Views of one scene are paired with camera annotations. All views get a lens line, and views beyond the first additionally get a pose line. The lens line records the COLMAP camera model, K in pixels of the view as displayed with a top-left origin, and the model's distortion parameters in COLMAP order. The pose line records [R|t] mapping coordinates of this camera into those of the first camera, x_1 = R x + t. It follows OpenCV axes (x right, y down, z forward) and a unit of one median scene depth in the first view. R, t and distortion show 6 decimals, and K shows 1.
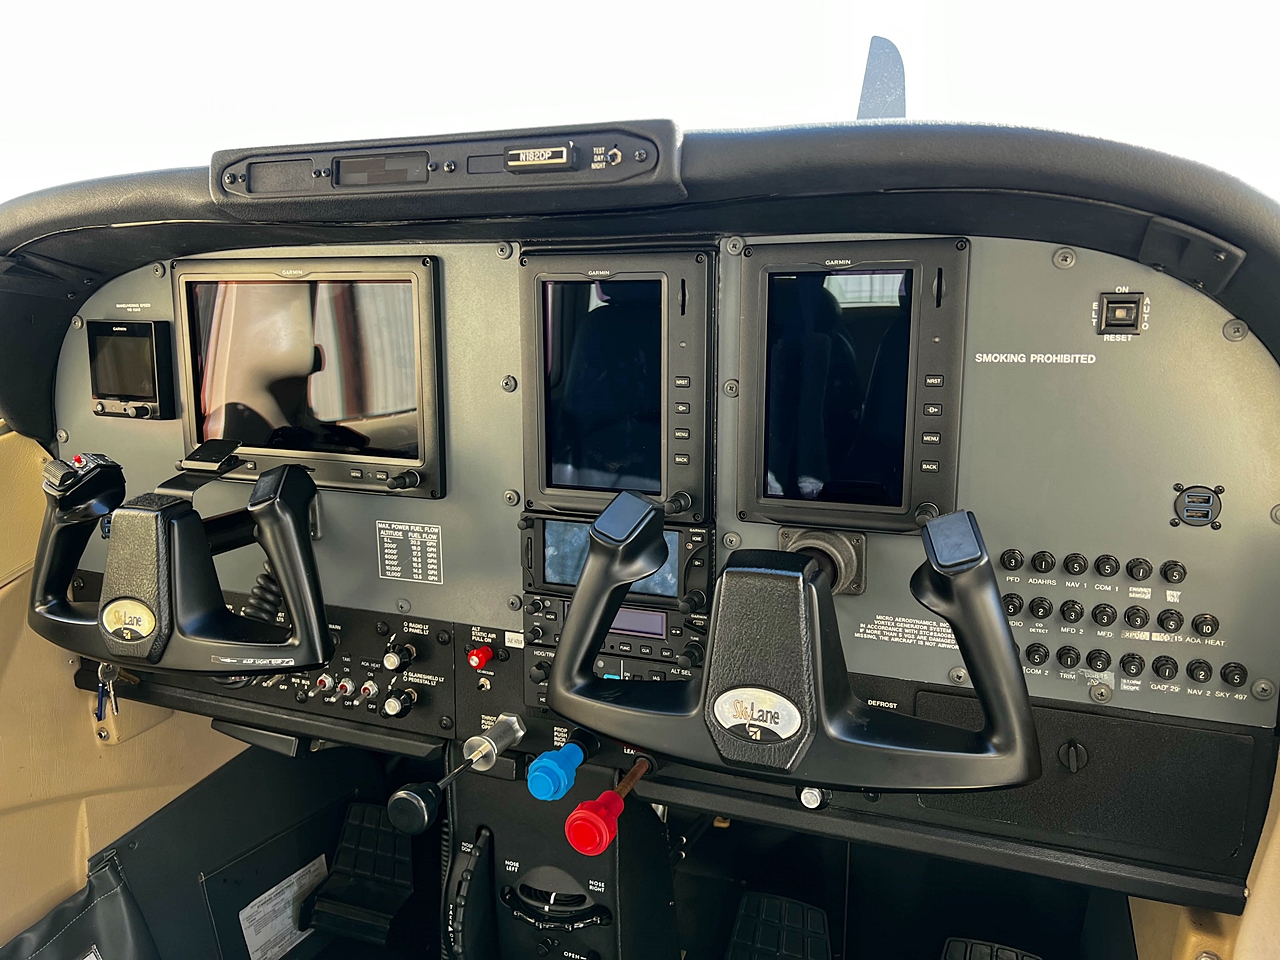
lens RADIAL K [[962.0, 0, 649.7], [0, 962.0, 491.3], [0, 0, 1]] dist [0.039964, -0.057296]
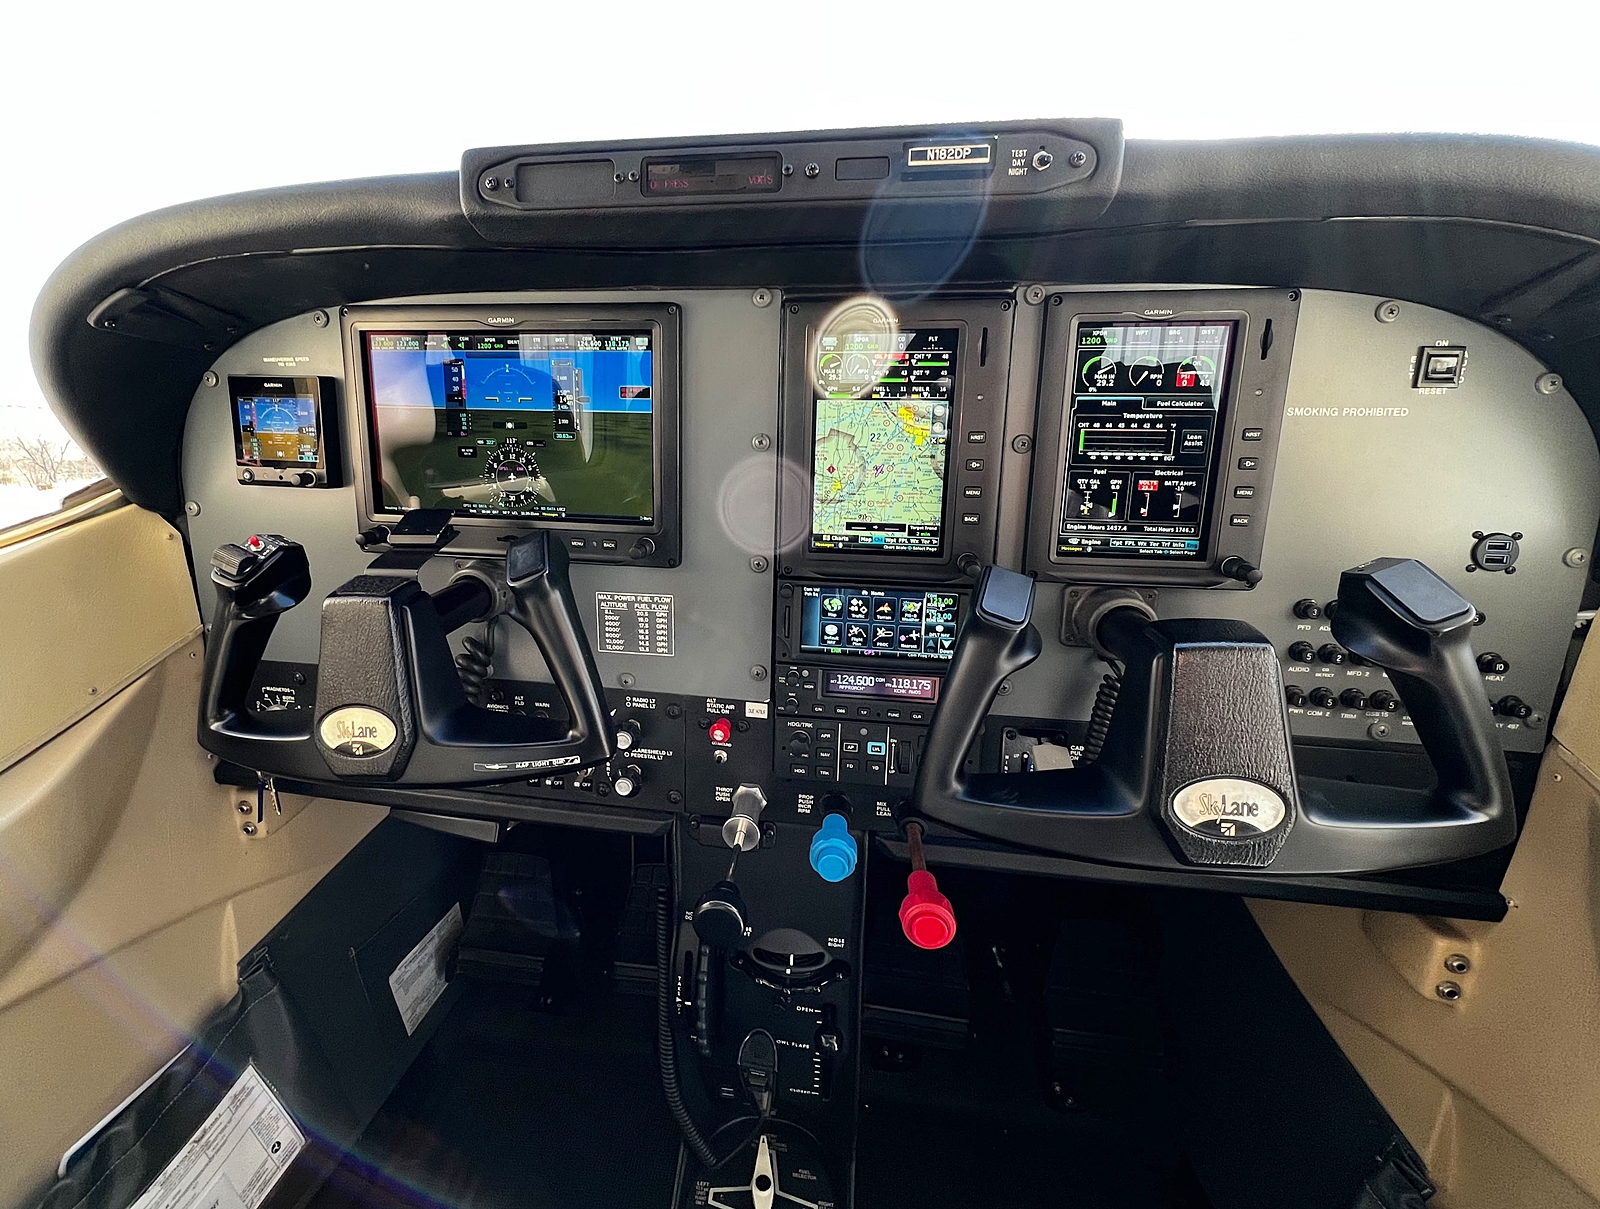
lens RADIAL K [[714.3, 0, 732.9], [0, 714.3, 559.1], [0, 0, 1]] dist [-0.005606, 0.002072]
pose [[0.978631, -0.035028, 0.202619, -0.312936], [0.029544, 0.999112, 0.030028, -0.019488], [-0.203491, -0.023400, 0.978797, 0.316332]]
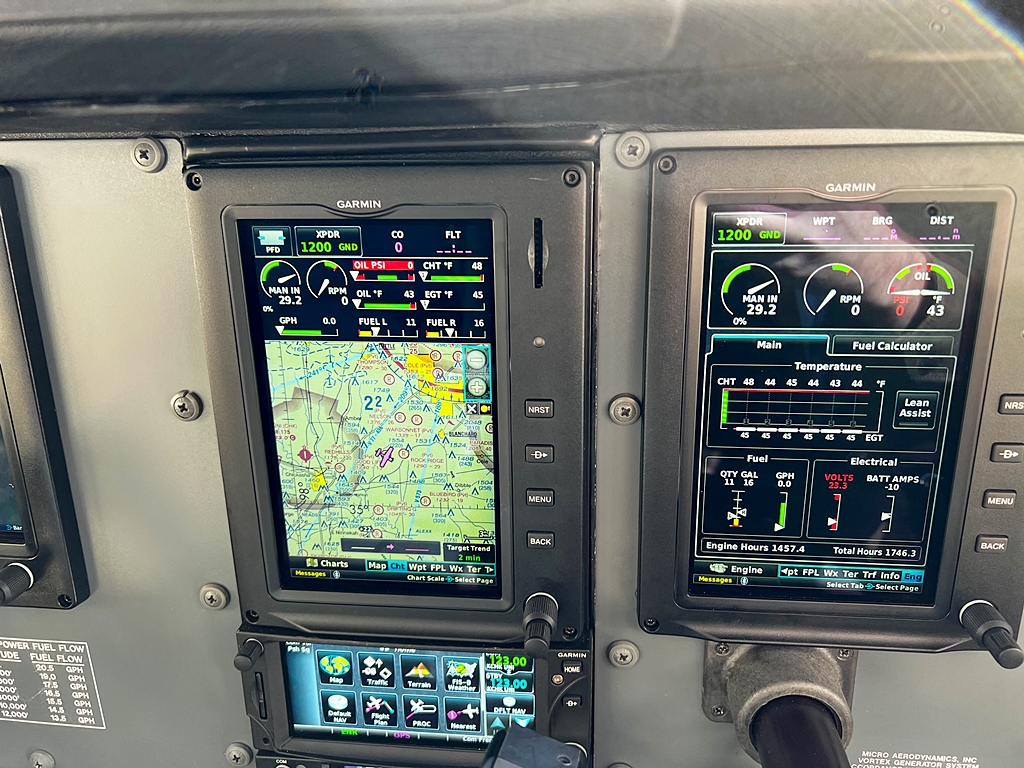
lens RADIAL K [[769.6, 0, 518.4], [0, 769.6, 387.9], [0, 0, 1]] dist [0.039964, -0.057296]
pose [[0.964216, -0.092171, 0.248581, -0.074016], [0.062578, 0.990252, 0.124439, -0.160763], [-0.257628, -0.104430, 0.960584, 0.529640]]
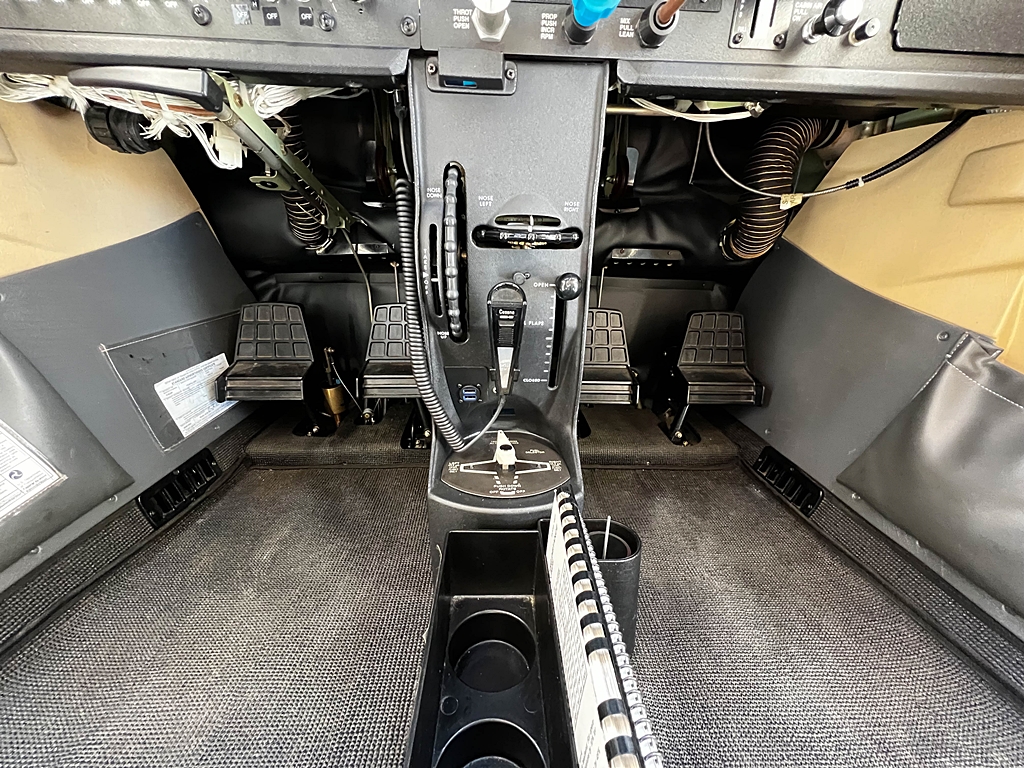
lens RADIAL K [[406.1, 0, 511.3], [0, 406.1, 383.3], [0, 0, 1]] dist [-0.005714, 0.001205]
pose [[0.913452, -0.129064, 0.385939, -0.336802], [0.047005, 0.975489, 0.214967, 0.527417], [-0.404224, -0.178221, 0.897129, 0.609090]]
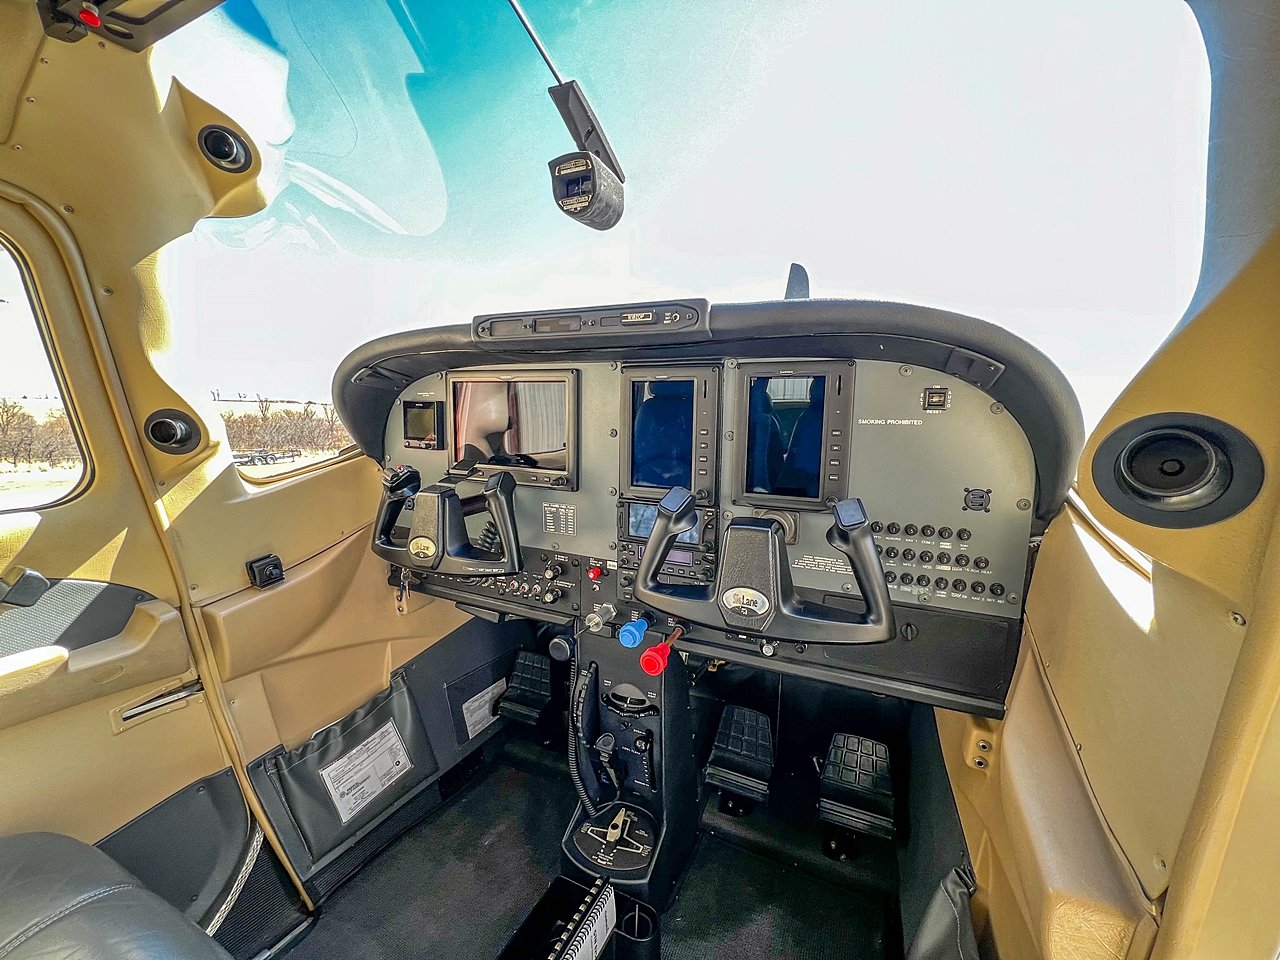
lens RADIAL K [[507.6, 0, 639.2], [0, 507.6, 479.2], [0, 0, 1]] dist [-0.005714, 0.001205]
pose [[0.998418, 0.018729, -0.053007, -0.035976], [-0.020840, 0.999000, -0.039556, 0.021438], [0.052214, 0.040598, 0.997810, -0.024094]]
